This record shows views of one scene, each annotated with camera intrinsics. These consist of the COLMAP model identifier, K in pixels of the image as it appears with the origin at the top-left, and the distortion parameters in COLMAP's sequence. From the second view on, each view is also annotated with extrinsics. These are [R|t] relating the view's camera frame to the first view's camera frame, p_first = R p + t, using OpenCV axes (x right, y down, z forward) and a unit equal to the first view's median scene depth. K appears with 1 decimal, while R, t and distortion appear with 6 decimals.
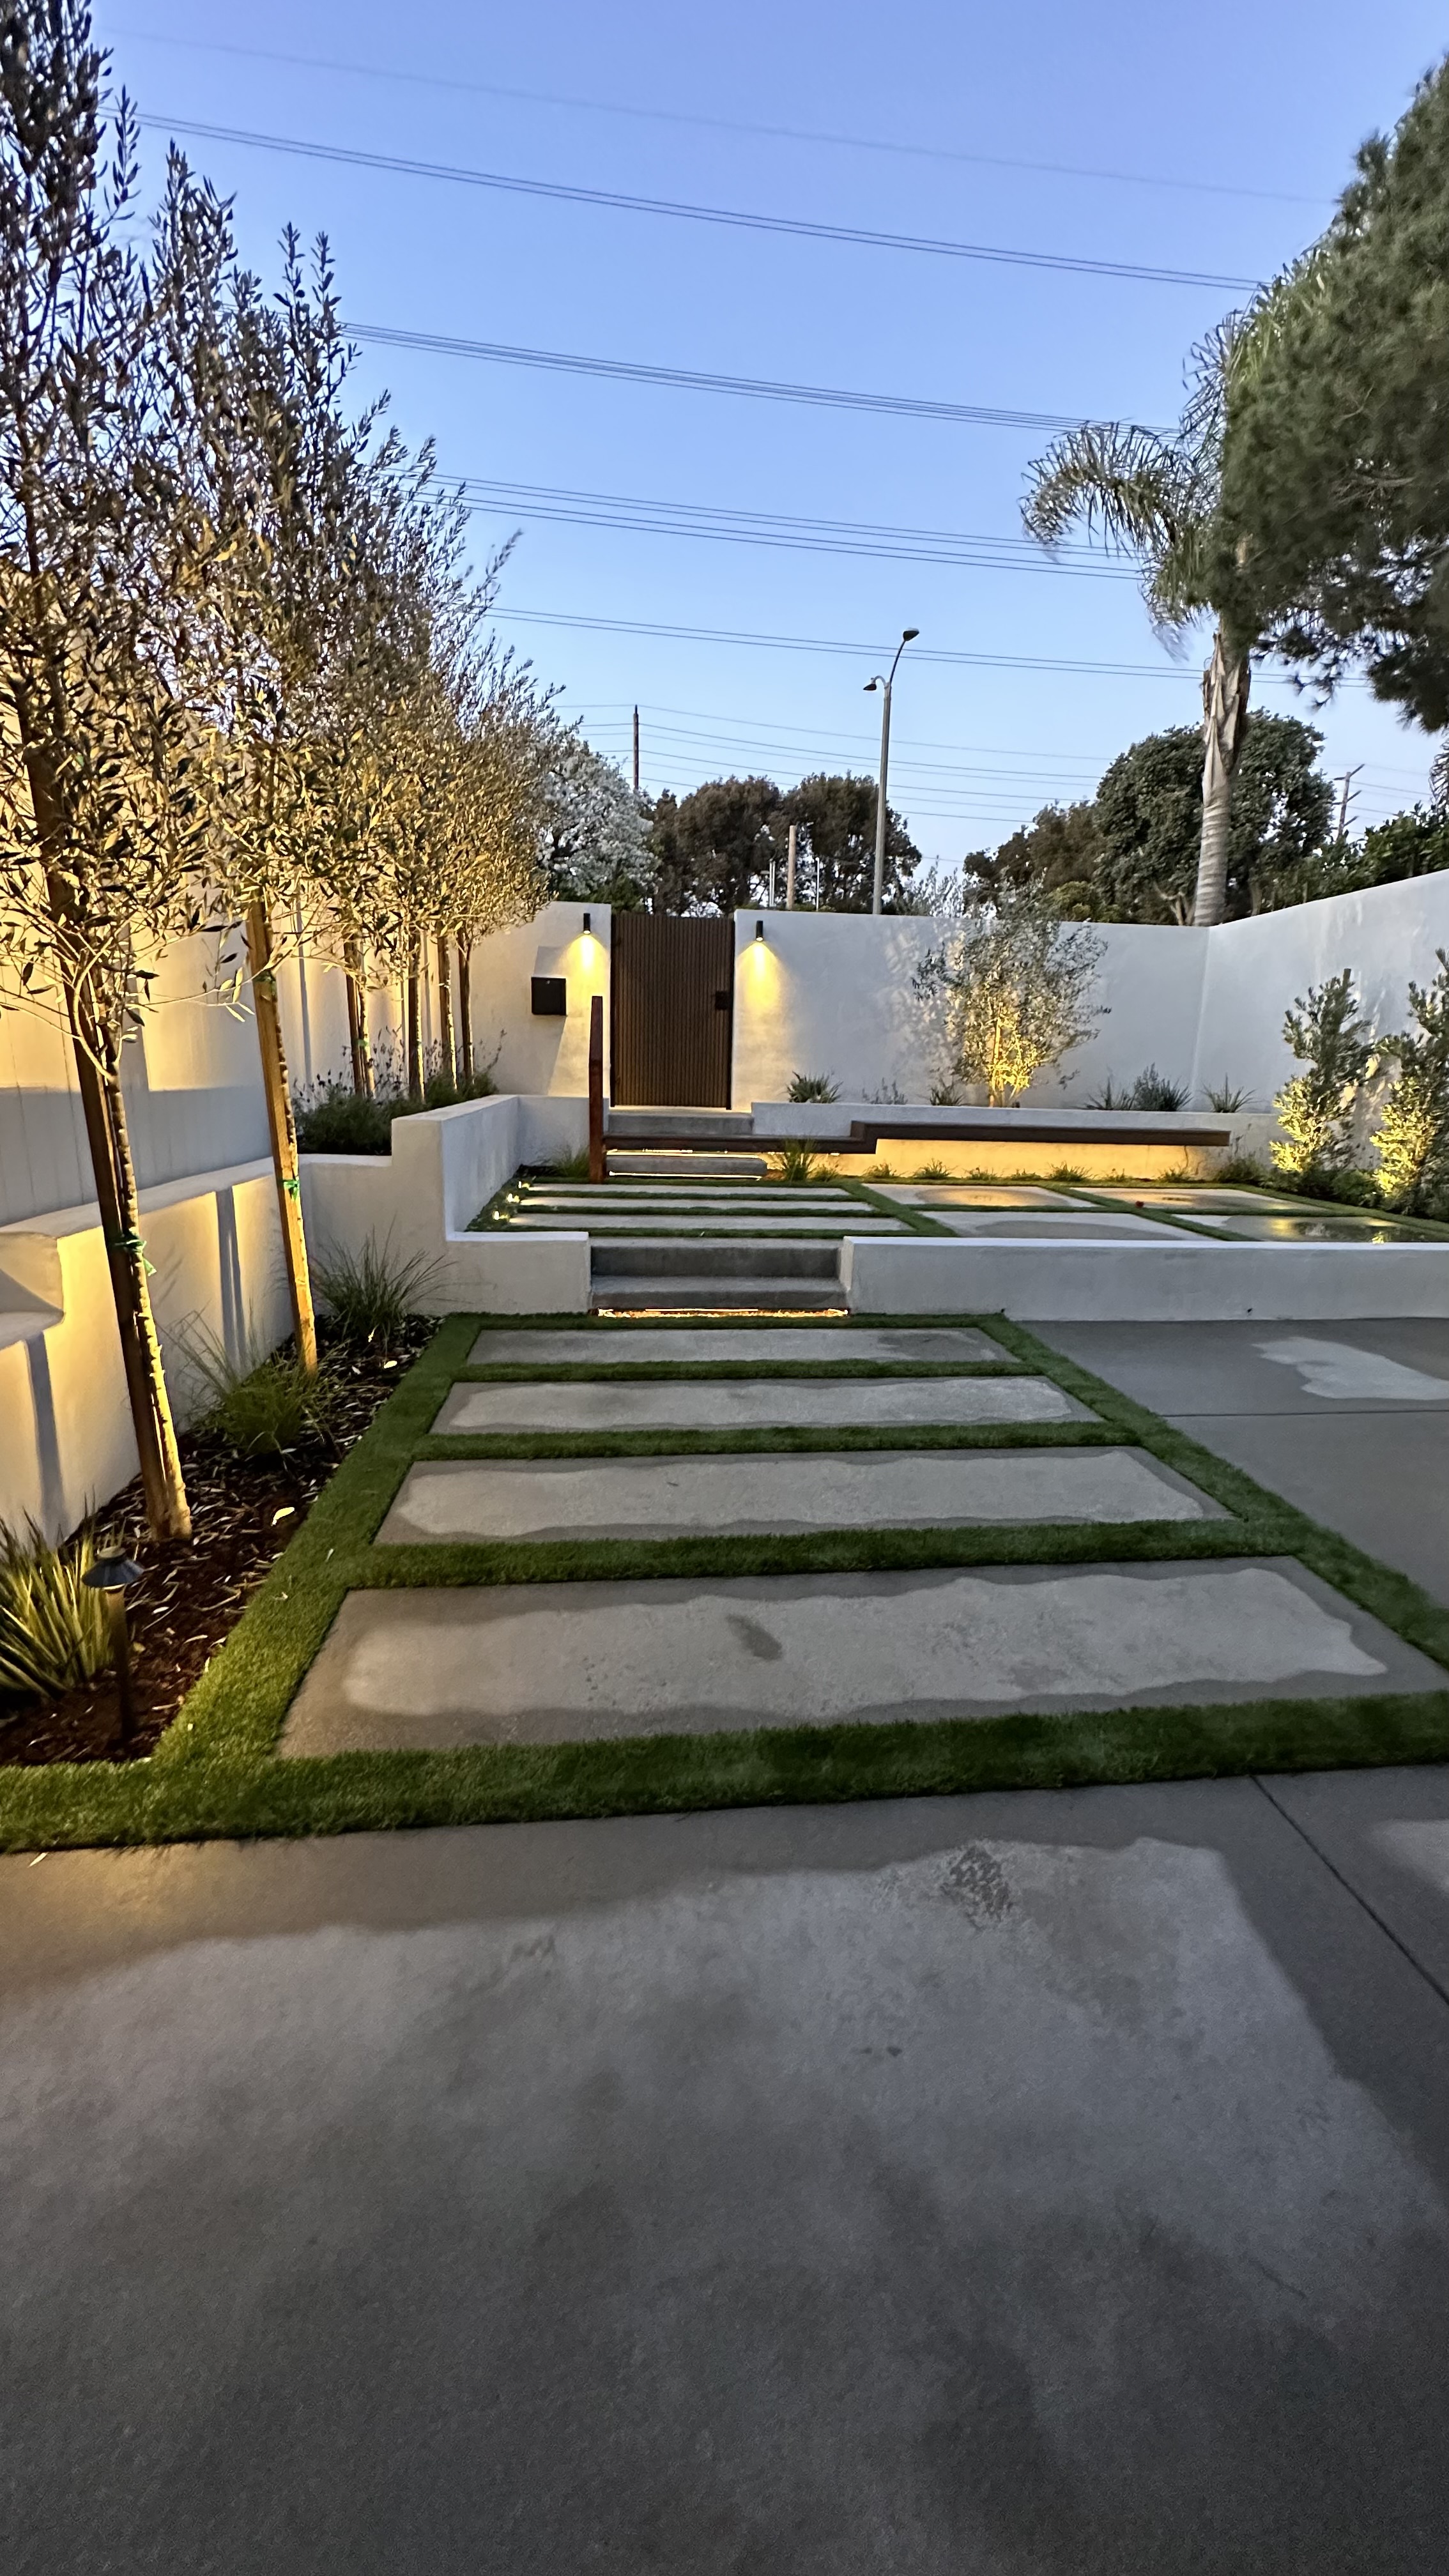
lens RADIAL K [[1024.3, 0, 726.5], [0, 1024.3, 1285.4], [0, 0, 1]] dist [-0.001563, 0.001675]
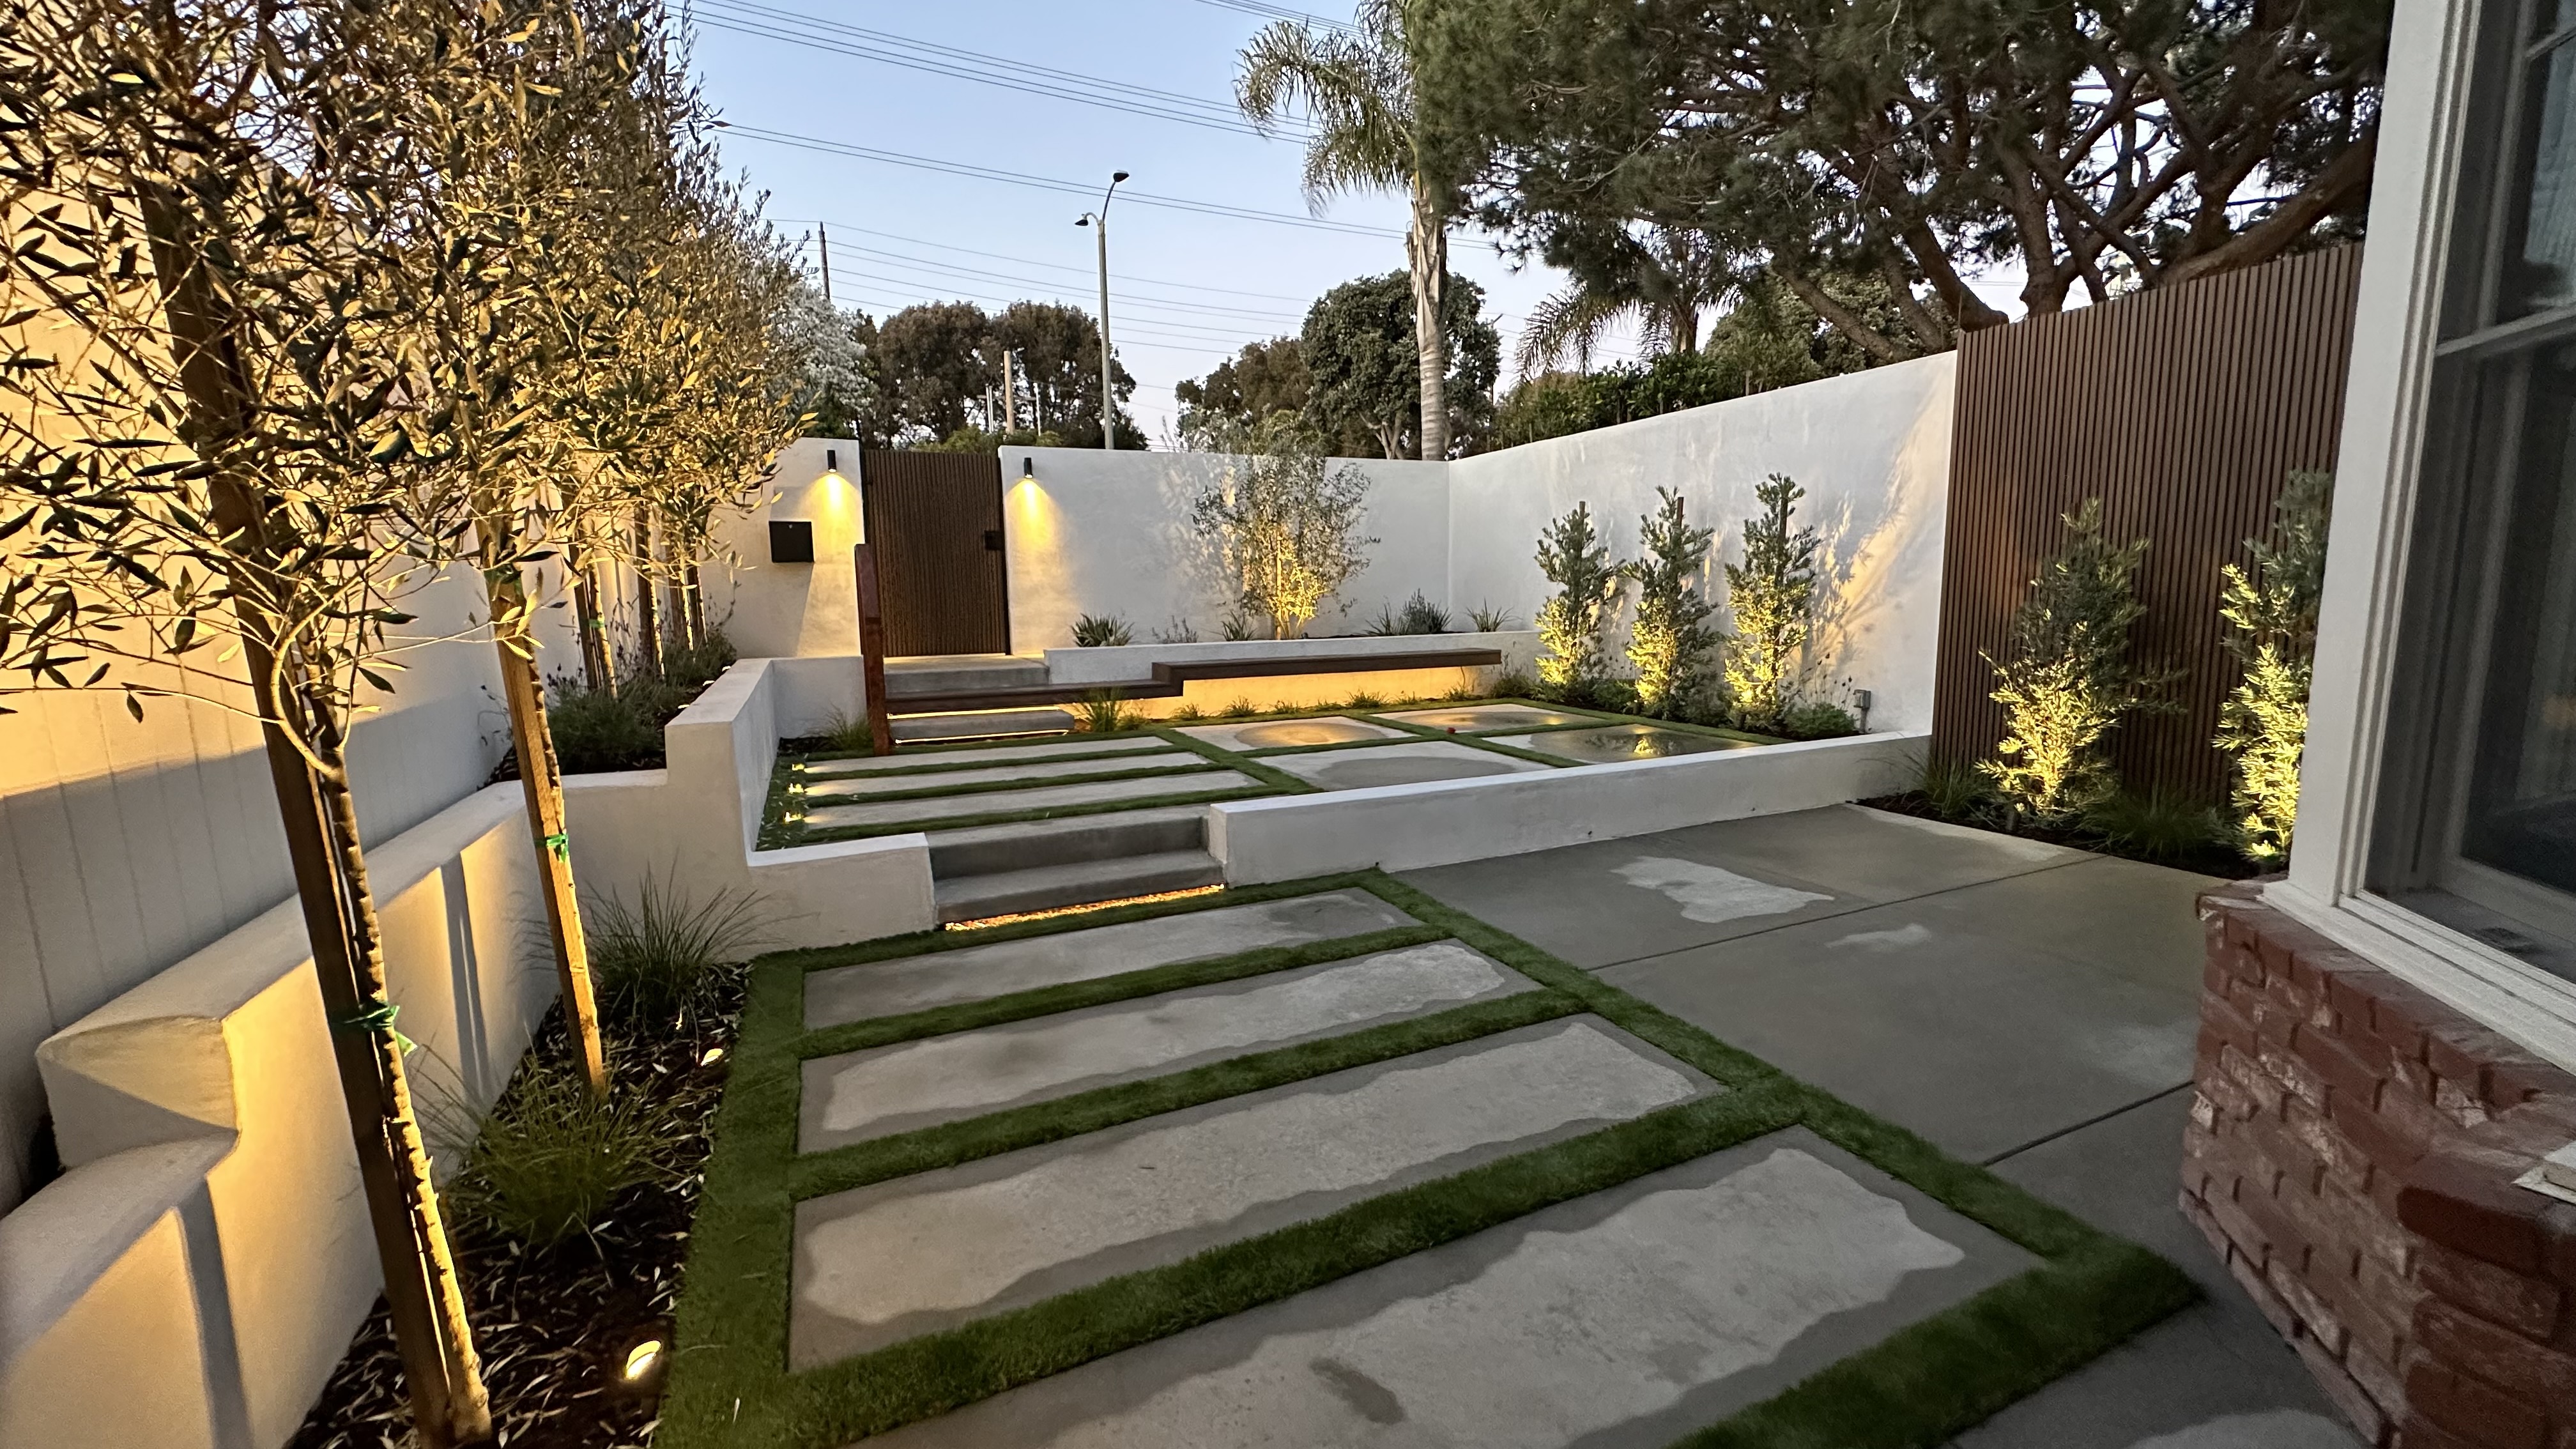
lens RADIAL K [[1024.3, 0, 1282.3], [0, 1024.3, 723.8], [0, 0, 1]] dist [-0.001563, 0.001675]
pose [[0.949161, -0.081158, 0.304149, -0.072094], [0.103257, 0.993005, -0.057265, -0.043348], [-0.297374, 0.085759, 0.950902, 0.062976]]
